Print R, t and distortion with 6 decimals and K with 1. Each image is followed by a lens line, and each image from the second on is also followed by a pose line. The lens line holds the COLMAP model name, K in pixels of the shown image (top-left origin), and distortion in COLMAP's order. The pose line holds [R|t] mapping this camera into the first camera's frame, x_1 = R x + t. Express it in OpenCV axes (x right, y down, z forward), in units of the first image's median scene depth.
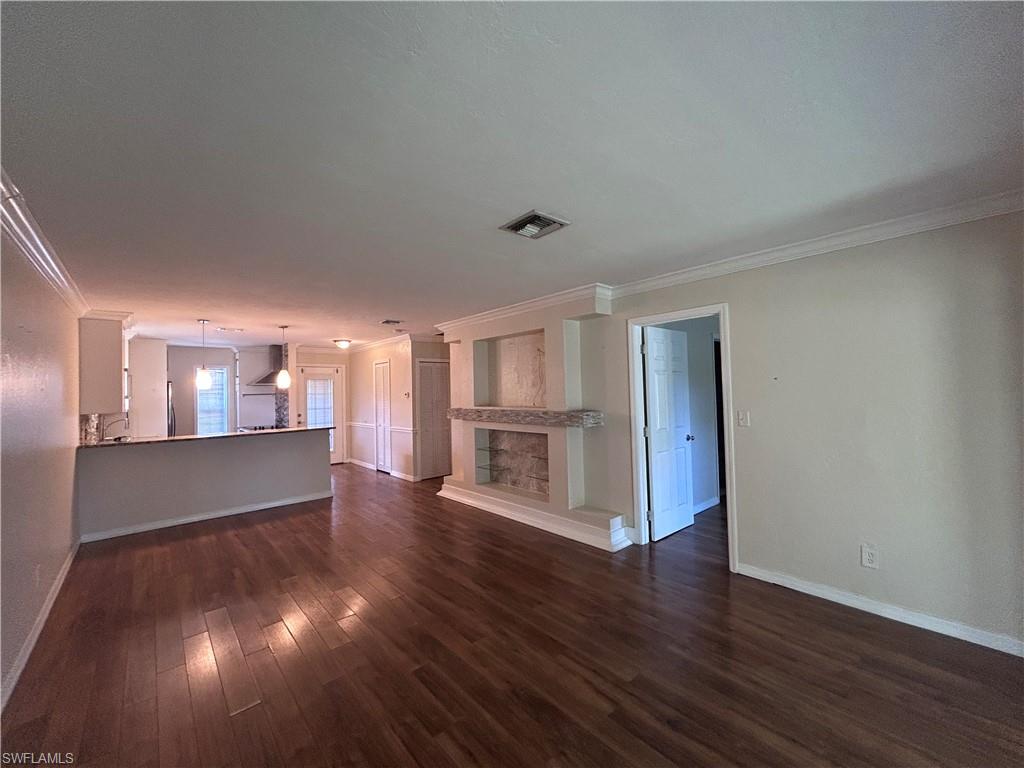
lens RADIAL K [[410.9, 0, 512.5], [0, 410.9, 380.5], [0, 0, 1]] dist [0.000322, -0.000529]
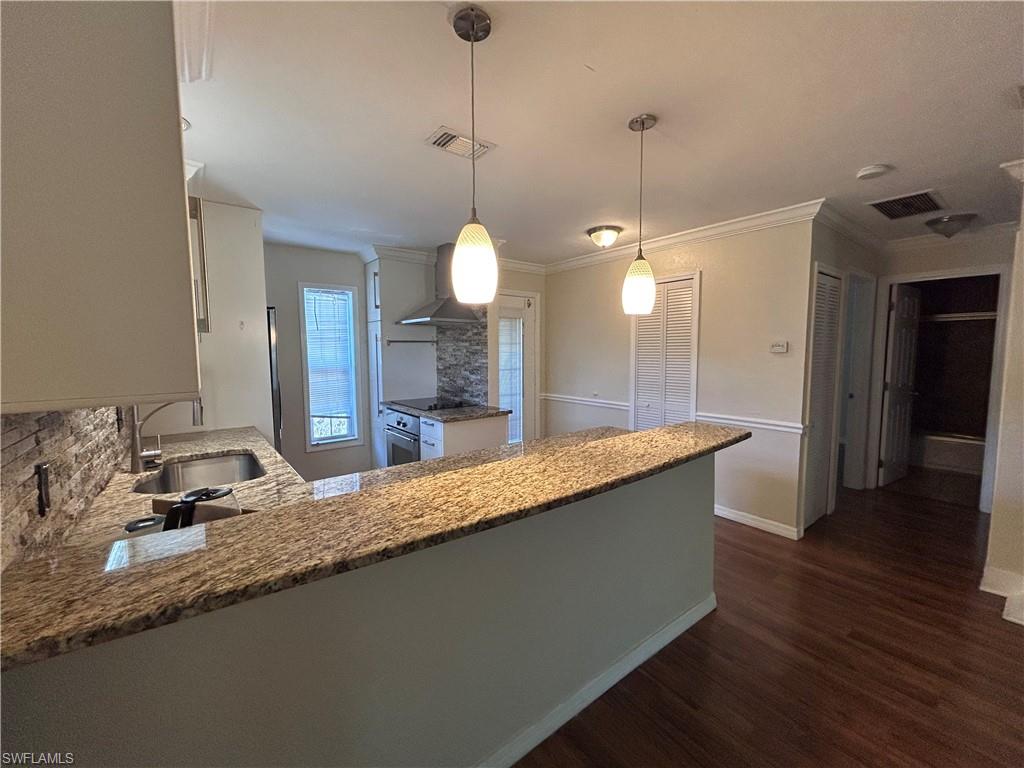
lens RADIAL K [[410.9, 0, 511.4], [0, 410.9, 383.4], [0, 0, 1]] dist [0.000322, -0.000529]
pose [[0.997327, 0.025489, -0.068473, -0.542458], [-0.017898, 0.993851, 0.109274, 0.033060], [0.070838, -0.107756, 0.991650, 0.561842]]
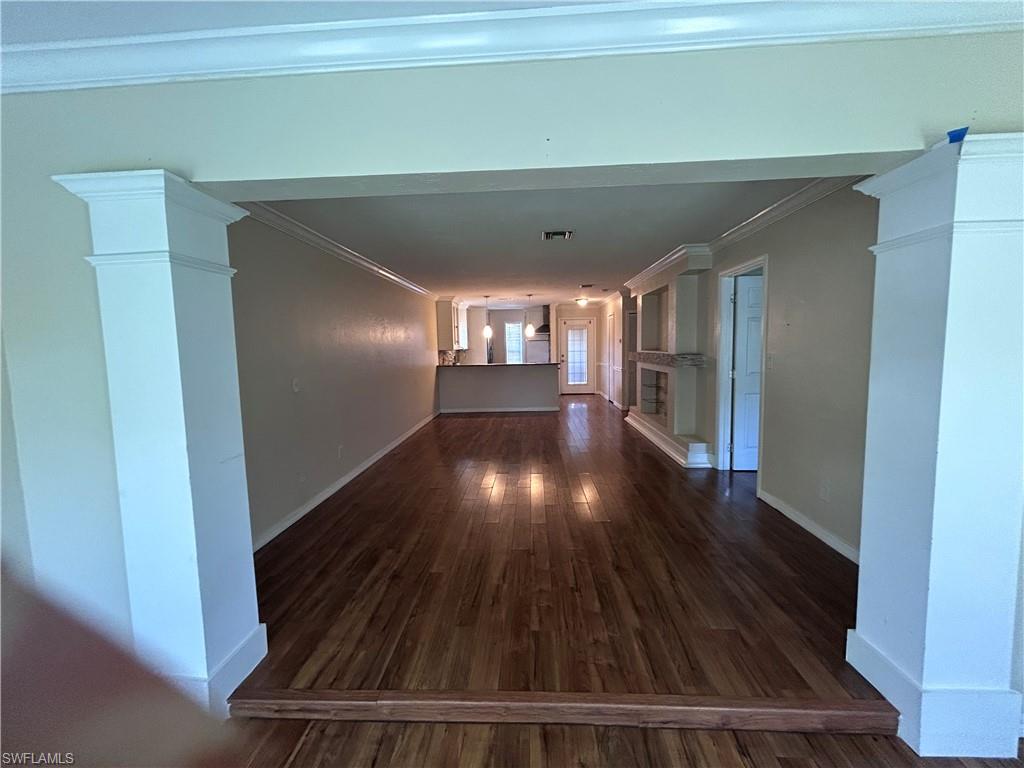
lens RADIAL K [[410.9, 0, 512.8], [0, 410.9, 384.2], [0, 0, 1]] dist [0.000322, -0.000529]
pose [[0.712402, 0.076092, -0.697635, 0.411636], [0.020882, 0.991366, 0.129454, -0.002749], [0.701461, -0.106791, 0.704661, -0.123282]]
